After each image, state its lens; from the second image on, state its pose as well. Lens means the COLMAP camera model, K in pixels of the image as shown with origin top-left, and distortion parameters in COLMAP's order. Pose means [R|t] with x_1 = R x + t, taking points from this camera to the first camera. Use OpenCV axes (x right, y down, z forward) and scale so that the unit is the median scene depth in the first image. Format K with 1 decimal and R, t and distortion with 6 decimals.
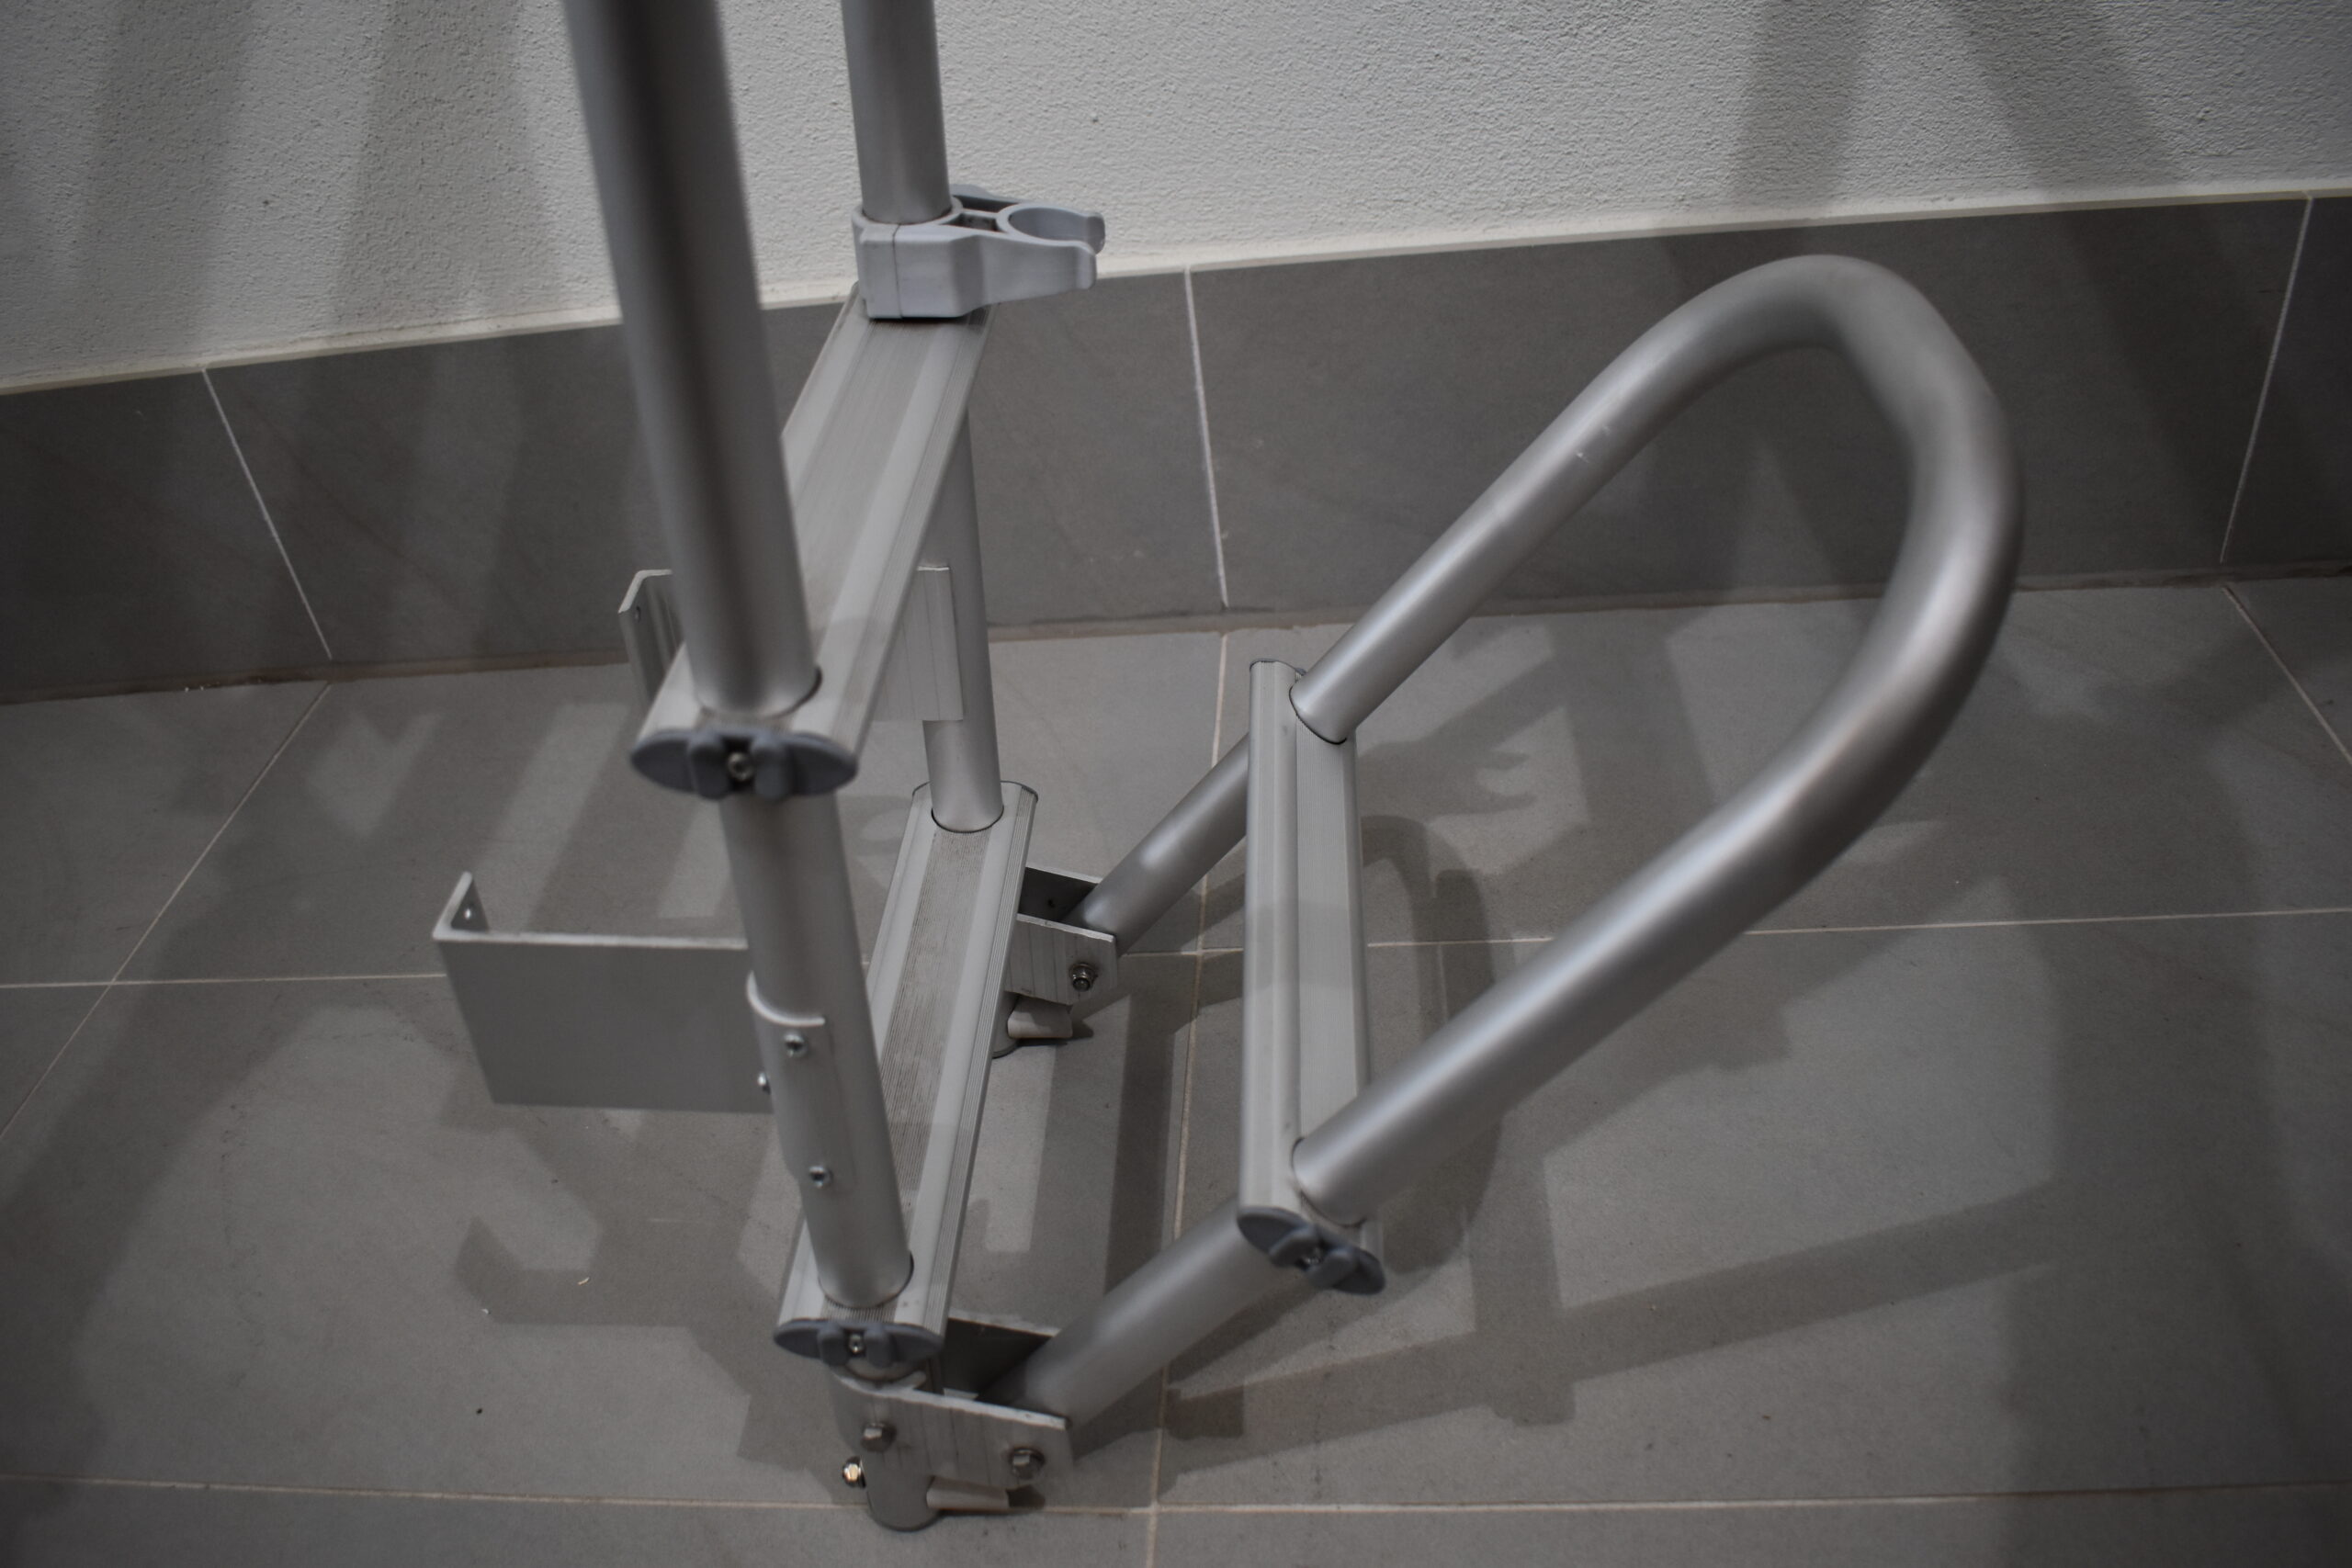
lens RADIAL K [[1816.0, 0, 1167.6], [0, 1816.0, 796.5], [0, 0, 1]] dist [-0.101536, 0.018434]
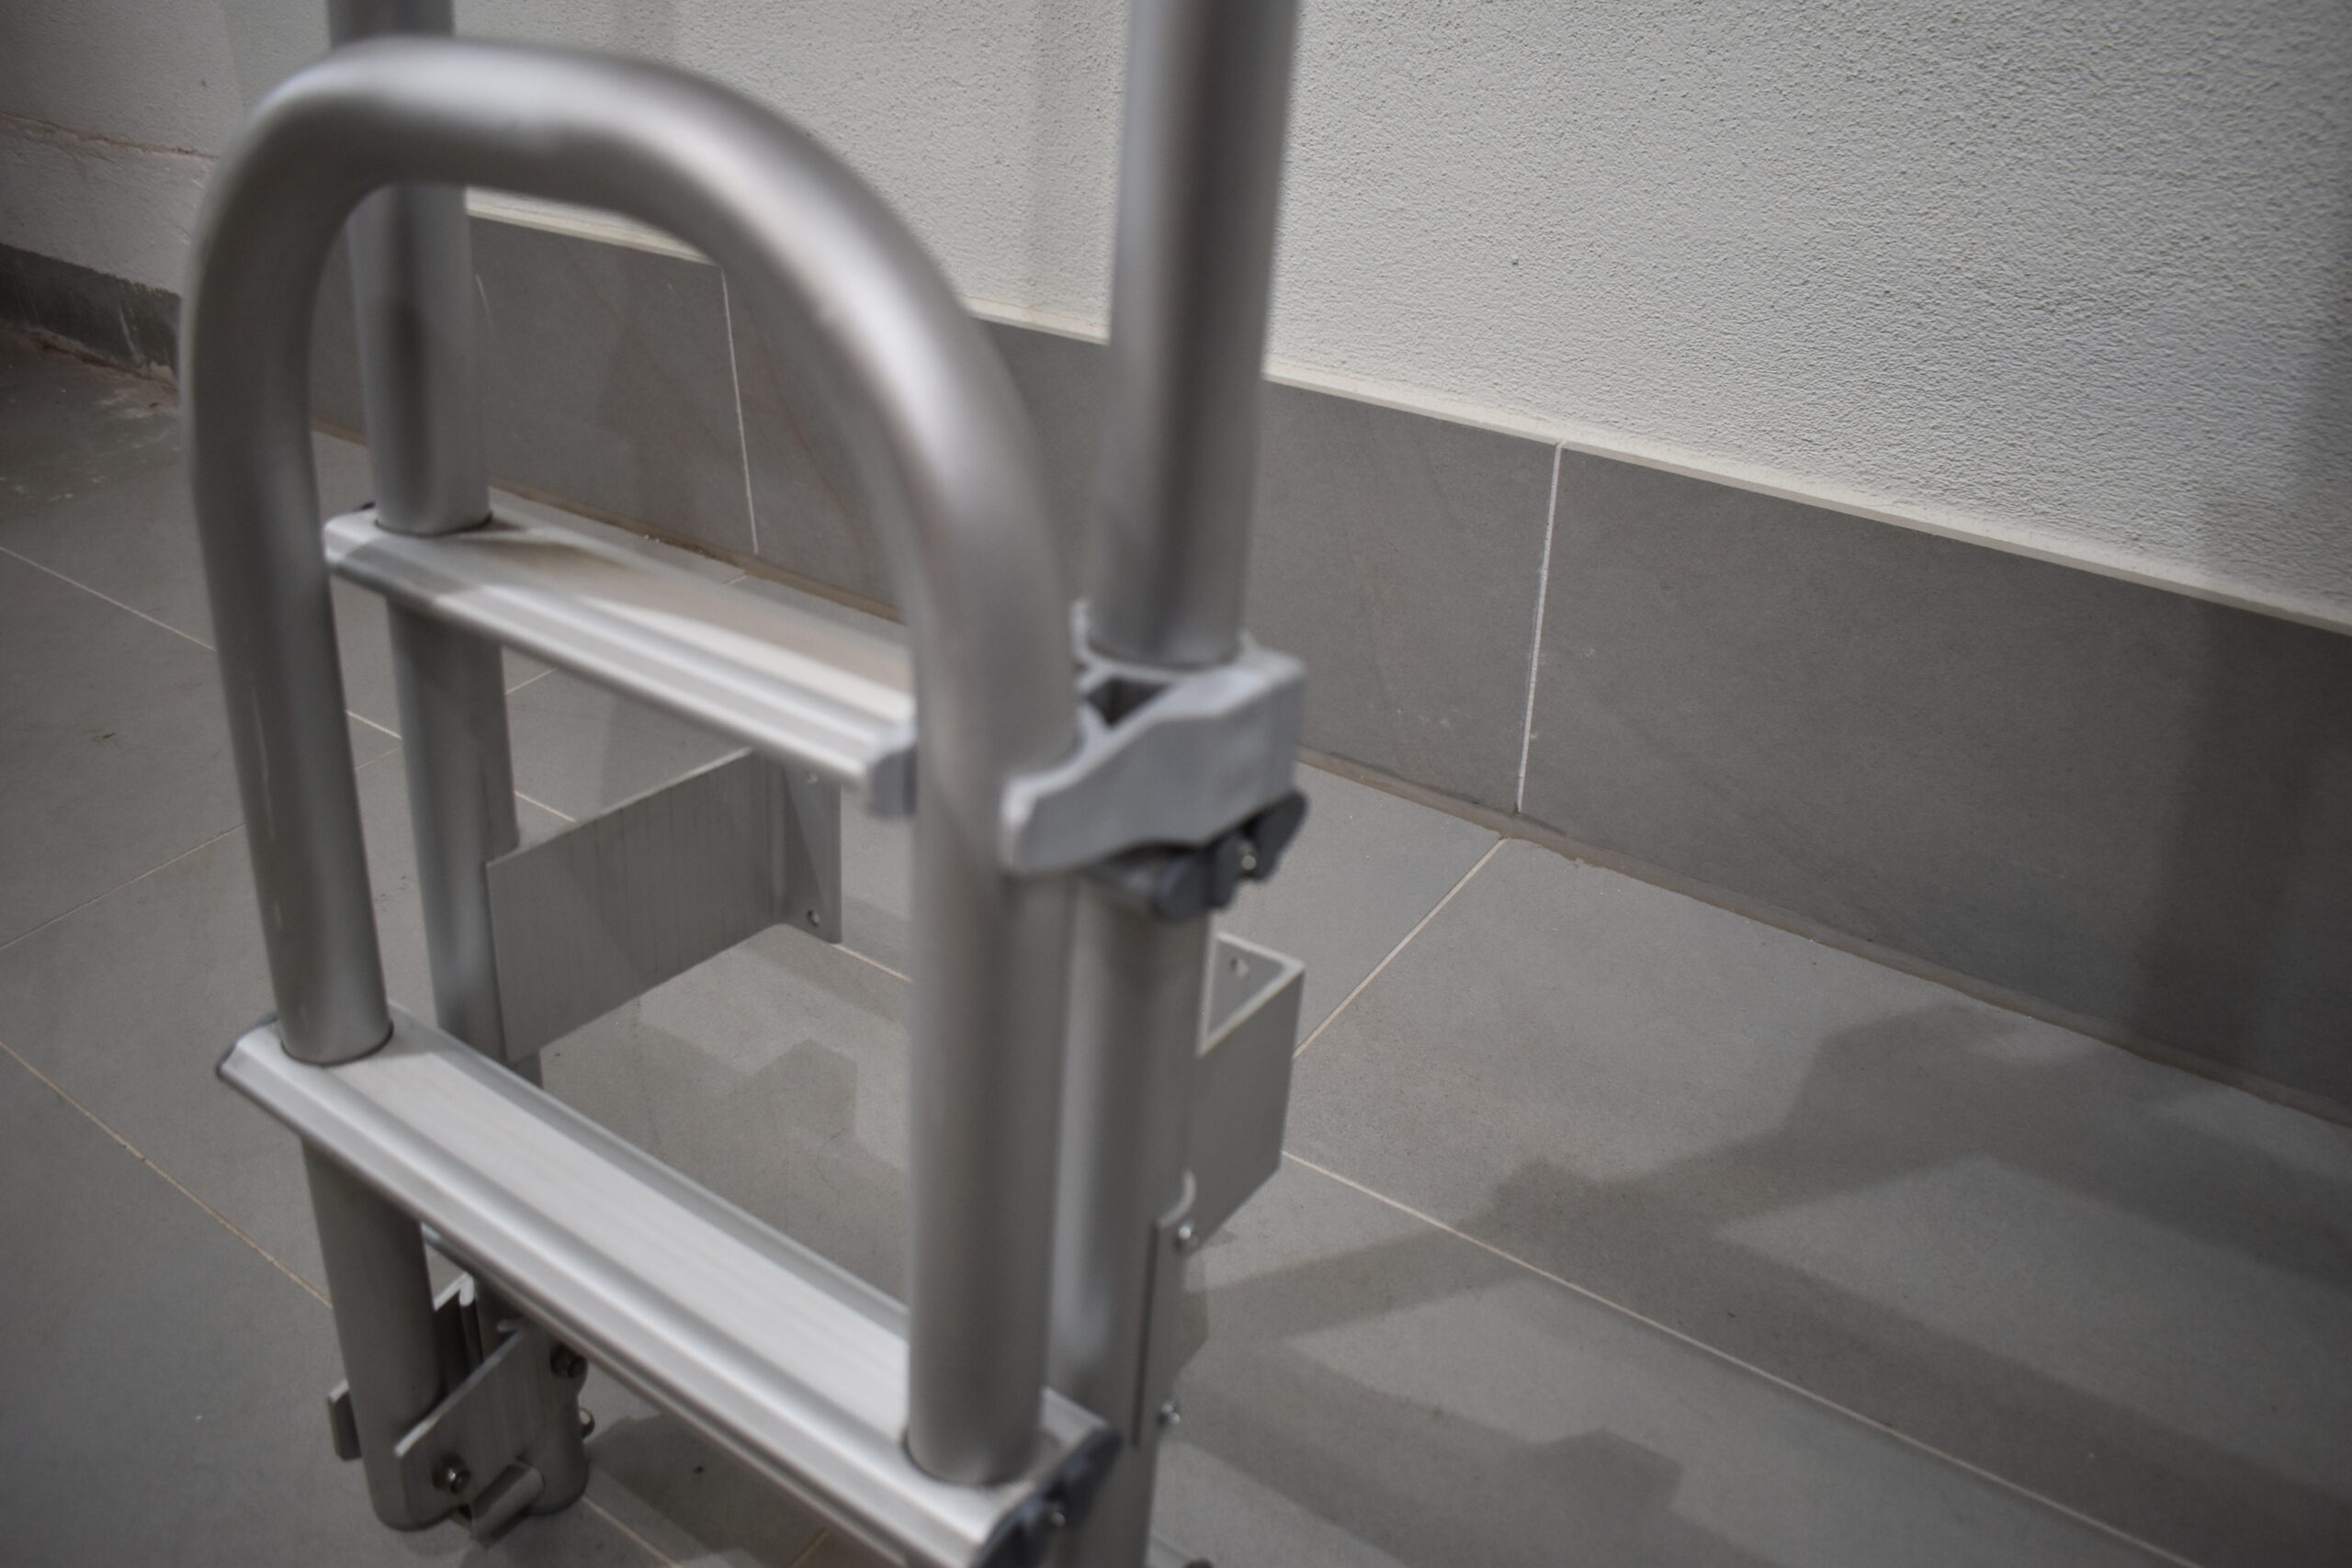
lens RADIAL K [[1816.0, 0, 1171.6], [0, 1816.0, 786.0], [0, 0, 1]] dist [-0.101536, 0.018434]
pose [[0.855225, 0.360771, -0.372068, 0.257725], [-0.386313, 0.922346, 0.006373, -0.065112], [0.345474, 0.138285, 0.928184, 0.111633]]
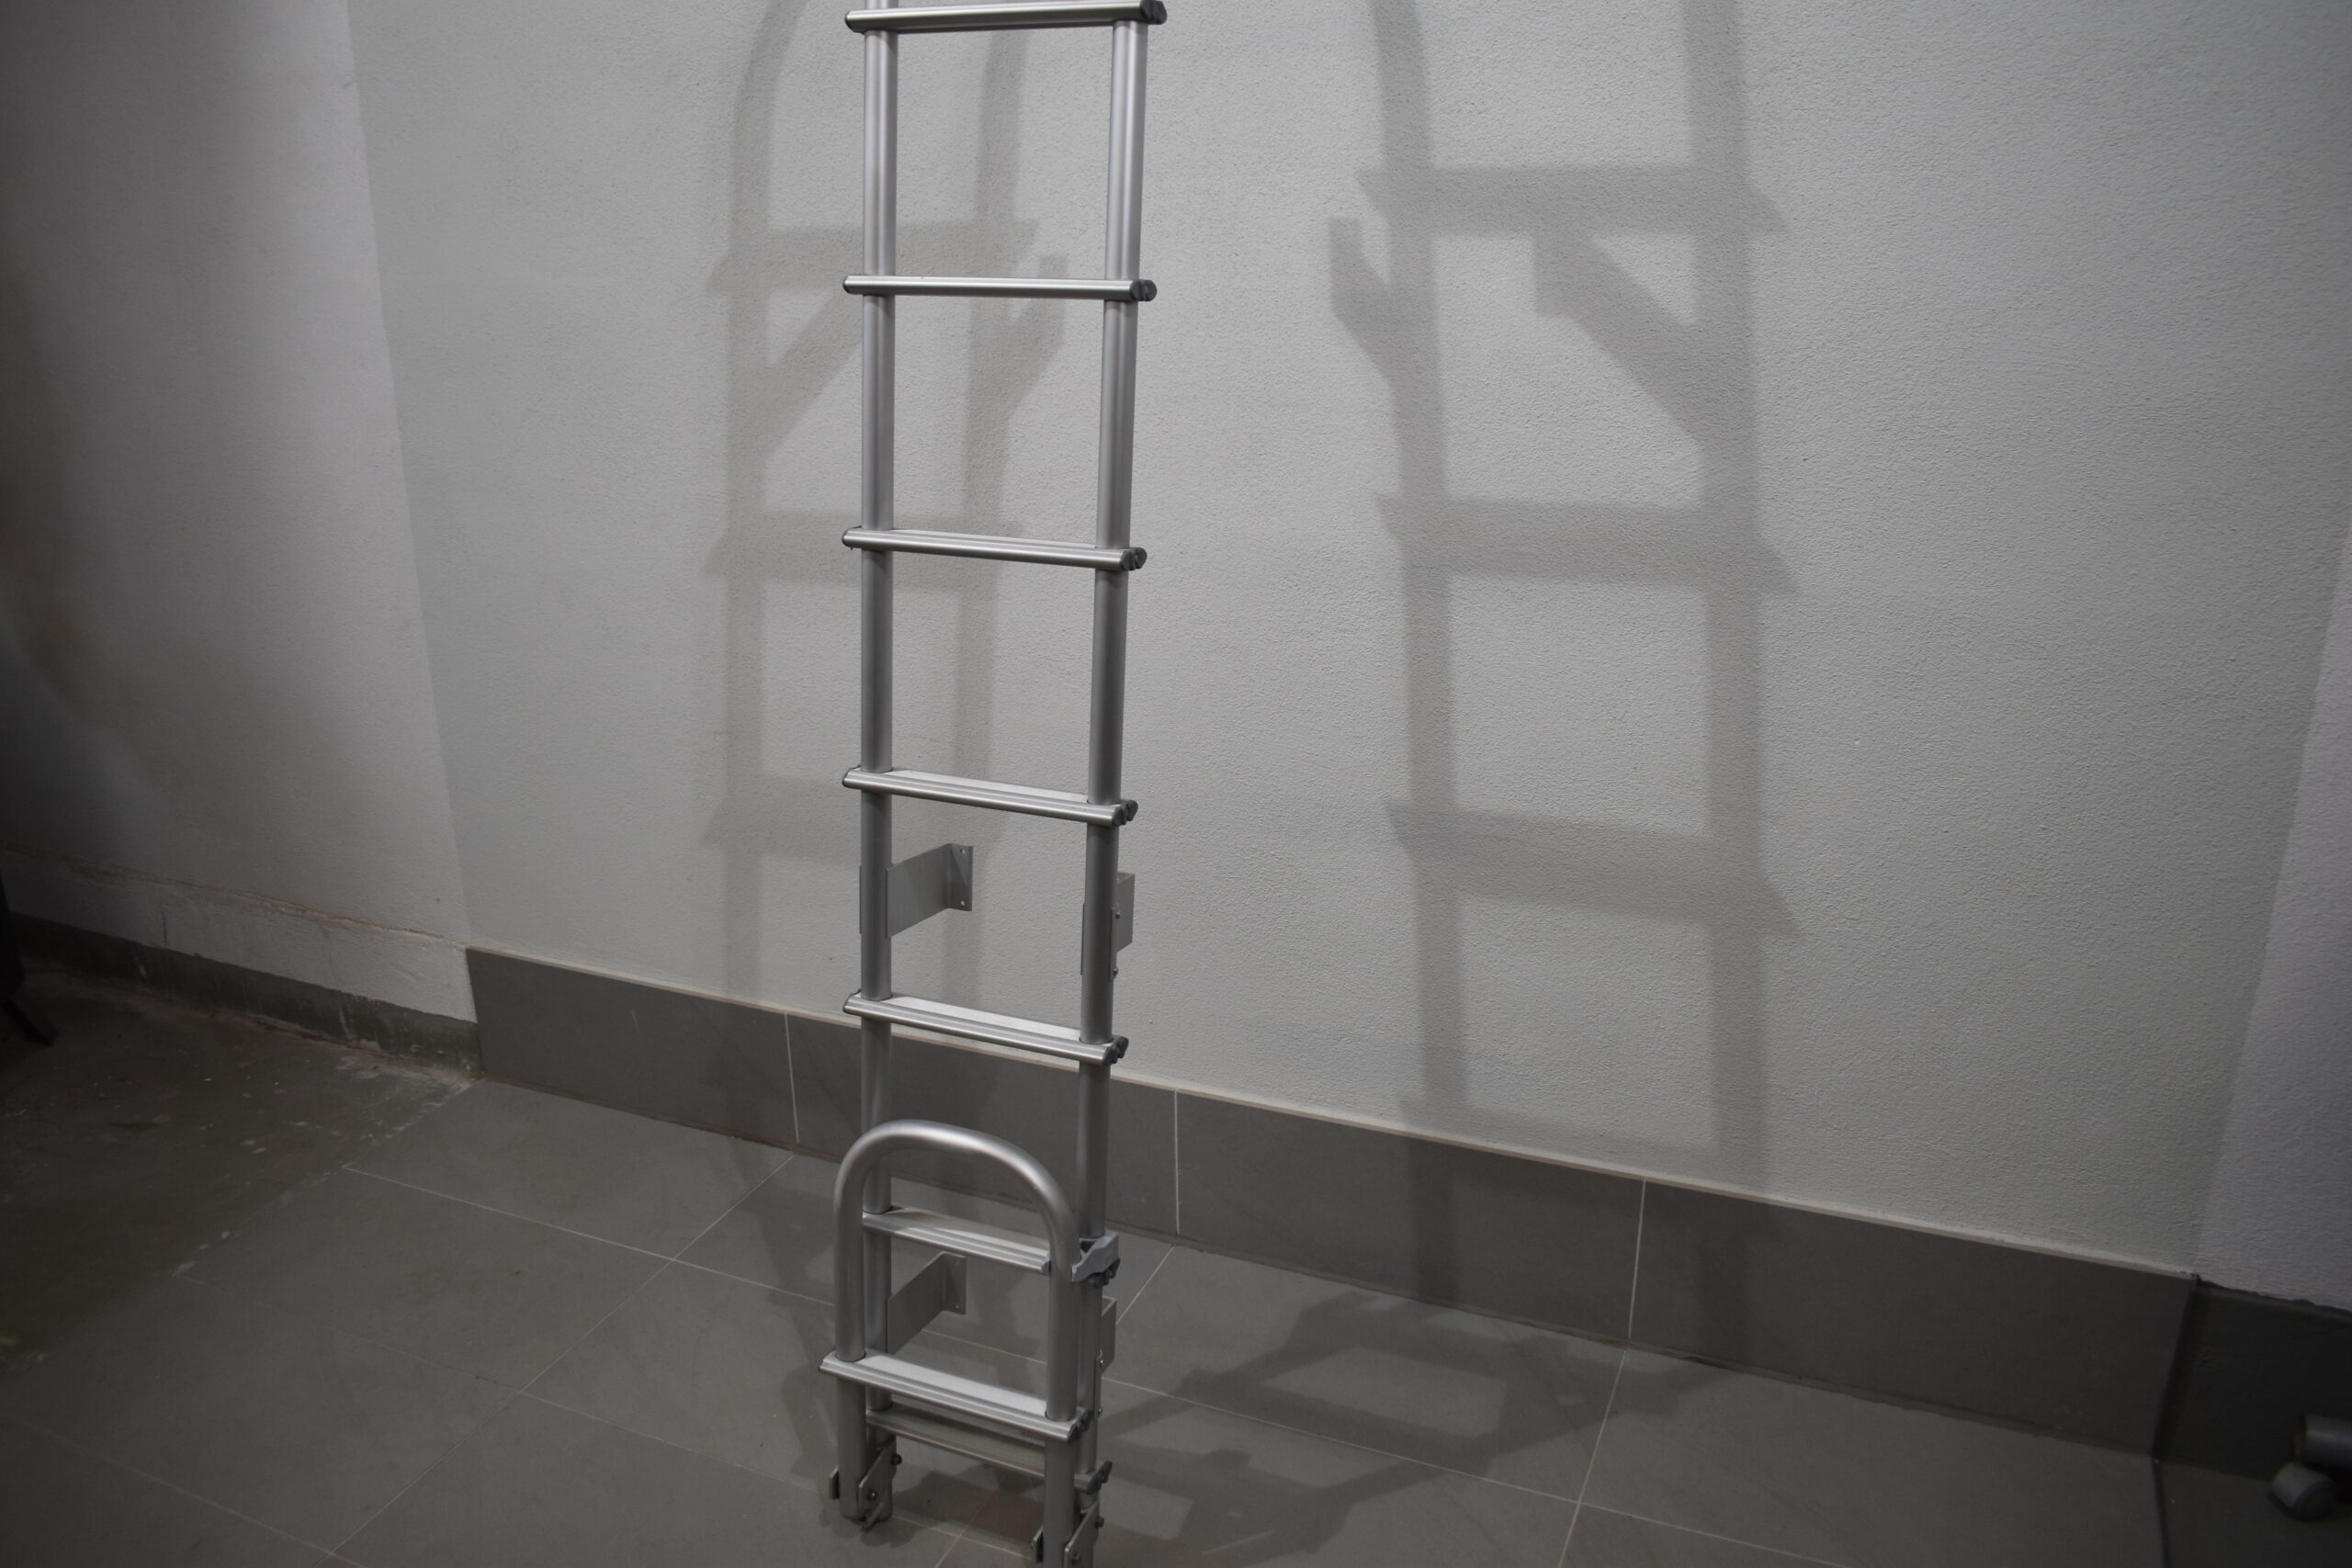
lens RADIAL K [[1816.0, 0, 1169.9], [0, 1816.0, 788.4], [0, 0, 1]] dist [-0.101536, 0.018434]
pose [[0.940919, 0.203990, -0.270294, 0.591876], [-0.272296, 0.930287, -0.245805, -0.080070], [0.201310, 0.304883, 0.930871, -1.395499]]
